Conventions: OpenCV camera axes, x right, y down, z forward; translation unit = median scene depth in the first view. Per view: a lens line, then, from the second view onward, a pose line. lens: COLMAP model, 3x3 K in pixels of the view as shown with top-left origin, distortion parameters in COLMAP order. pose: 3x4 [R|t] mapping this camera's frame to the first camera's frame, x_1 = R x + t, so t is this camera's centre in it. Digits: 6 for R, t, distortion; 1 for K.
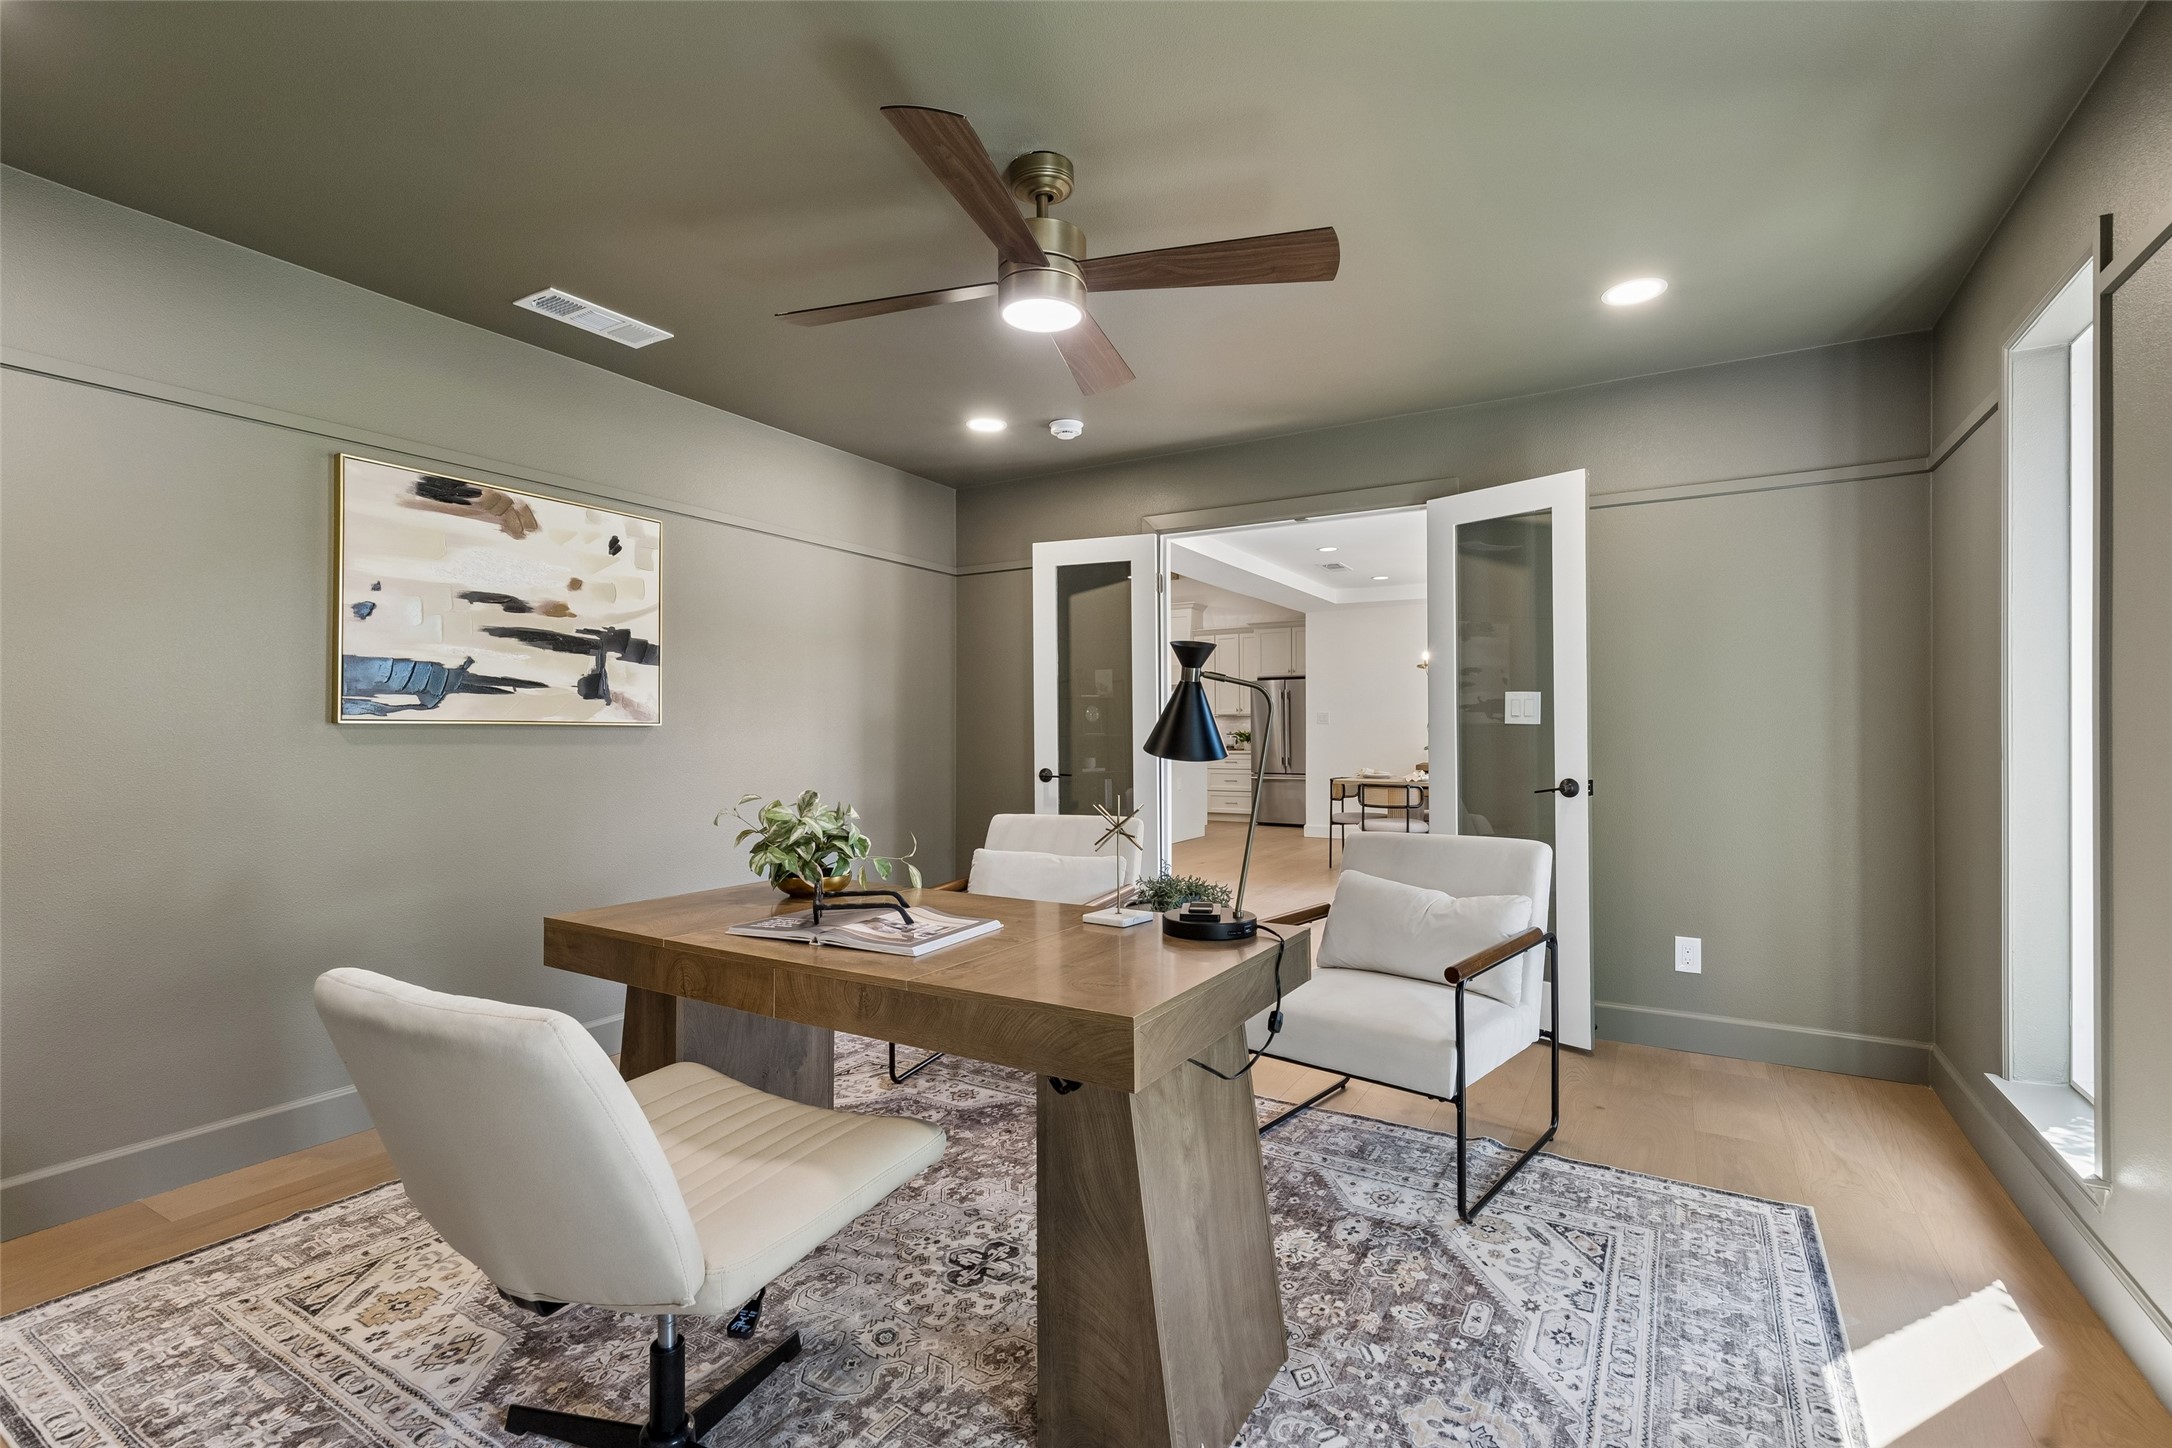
lens RADIAL K [[979.6, 0, 1085.9], [0, 979.6, 727.1], [0, 0, 1]] dist [0.010398, -0.001914]
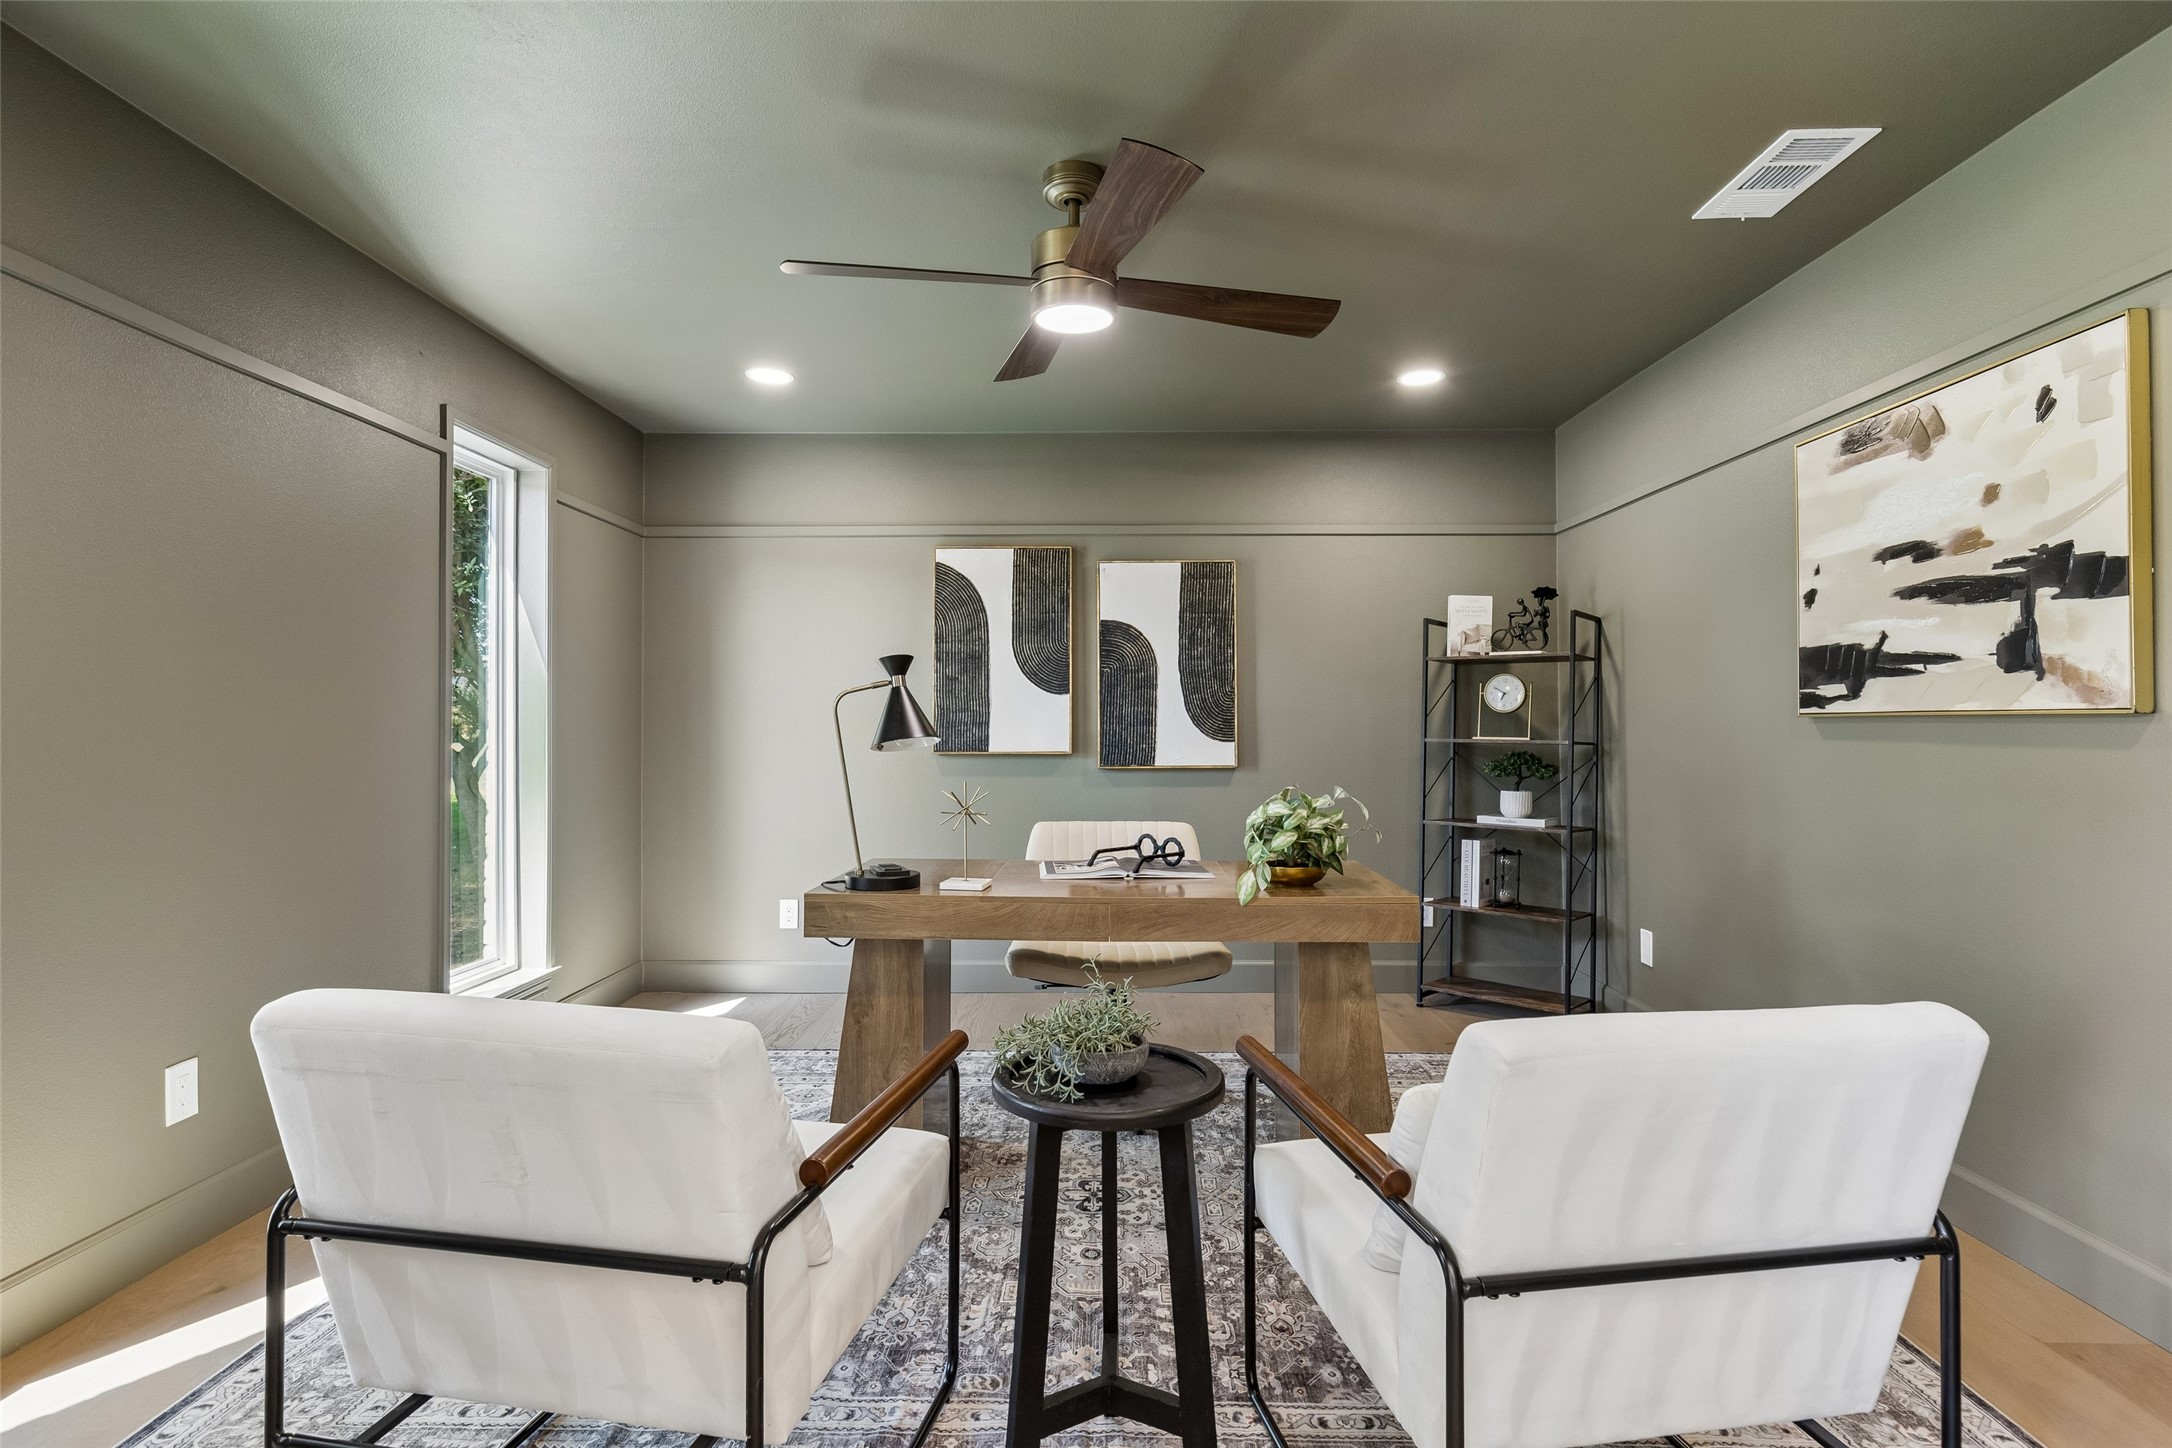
lens RADIAL K [[1177.6, 0, 1087.4], [0, 1177.6, 723.3], [0, 0, 1]] dist [-0.000710, -0.000033]
pose [[-0.869173, -0.005356, -0.494480, 0.367217], [-0.000969, 0.999958, -0.009128, 0.011084], [0.494508, -0.007454, -0.869141, 1.375834]]
